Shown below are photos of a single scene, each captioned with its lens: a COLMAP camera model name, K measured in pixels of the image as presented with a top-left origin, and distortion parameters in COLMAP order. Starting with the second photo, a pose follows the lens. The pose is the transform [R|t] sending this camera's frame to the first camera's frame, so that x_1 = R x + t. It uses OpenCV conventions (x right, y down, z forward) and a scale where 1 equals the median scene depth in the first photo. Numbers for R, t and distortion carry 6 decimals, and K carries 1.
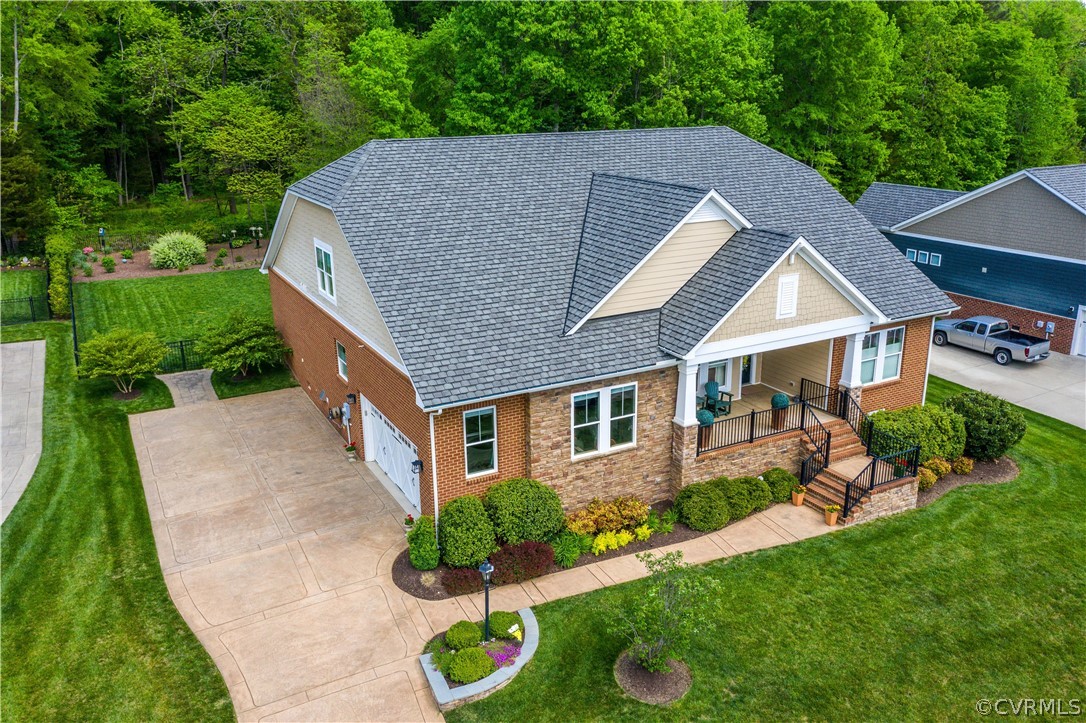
lens RADIAL K [[875.6, 0, 546.0], [0, 875.6, 356.2], [0, 0, 1]] dist [0.005685, 0.008454]
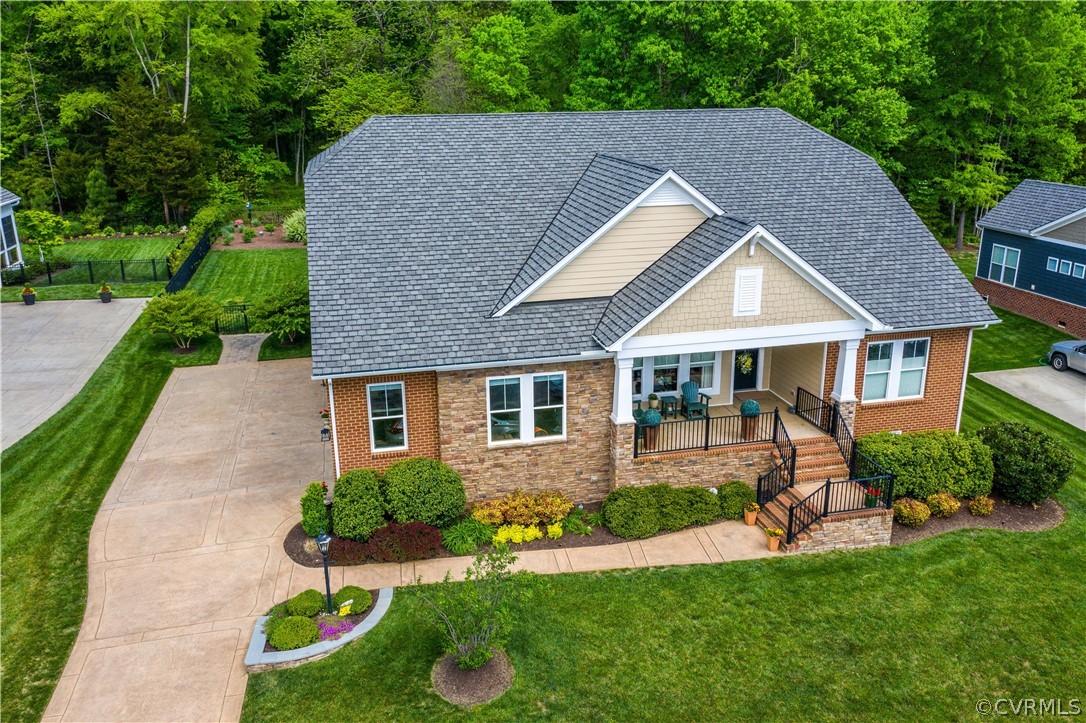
lens RADIAL K [[875.6, 0, 541.9], [0, 875.6, 358.3], [0, 0, 1]] dist [0.005685, 0.008454]
pose [[0.964397, 0.079751, -0.252149, 0.300133], [-0.077887, 0.996811, 0.017384, 0.000704], [0.252731, 0.002874, 0.967532, 0.075917]]
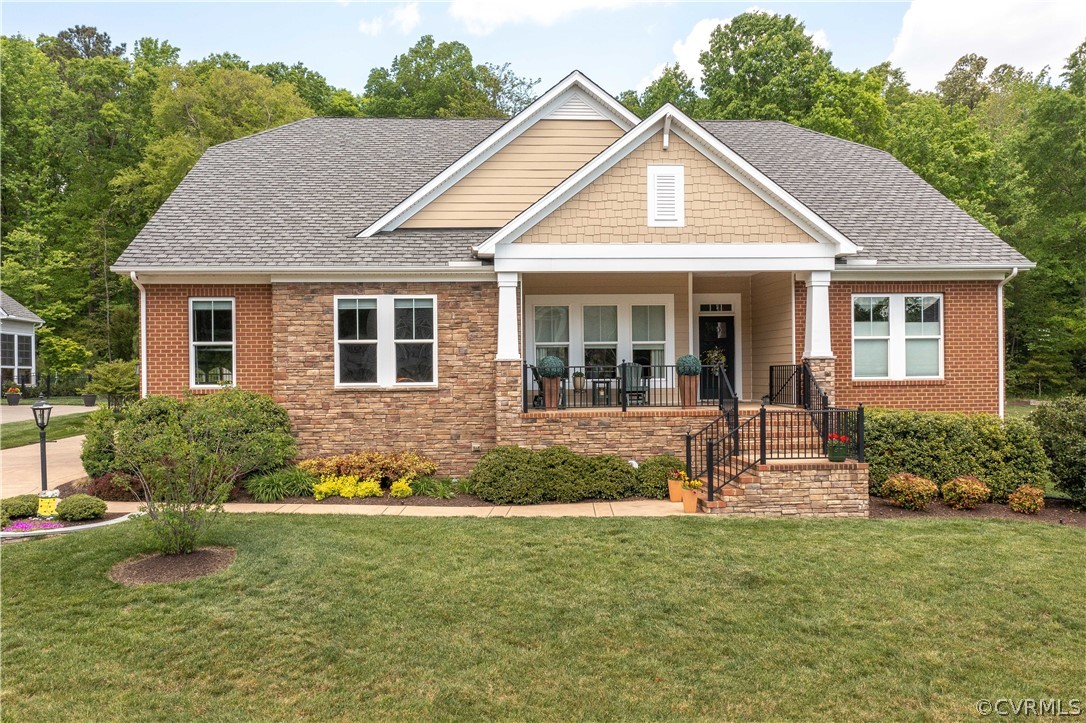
lens RADIAL K [[937.0, 0, 540.8], [0, 937.0, 371.1], [0, 0, 1]] dist [0.000059, 0.011582]
pose [[0.911103, 0.002037, -0.412173, 0.490961], [-0.121471, 0.956903, -0.263782, 0.277596], [0.393873, 0.290400, 0.872085, 0.334766]]
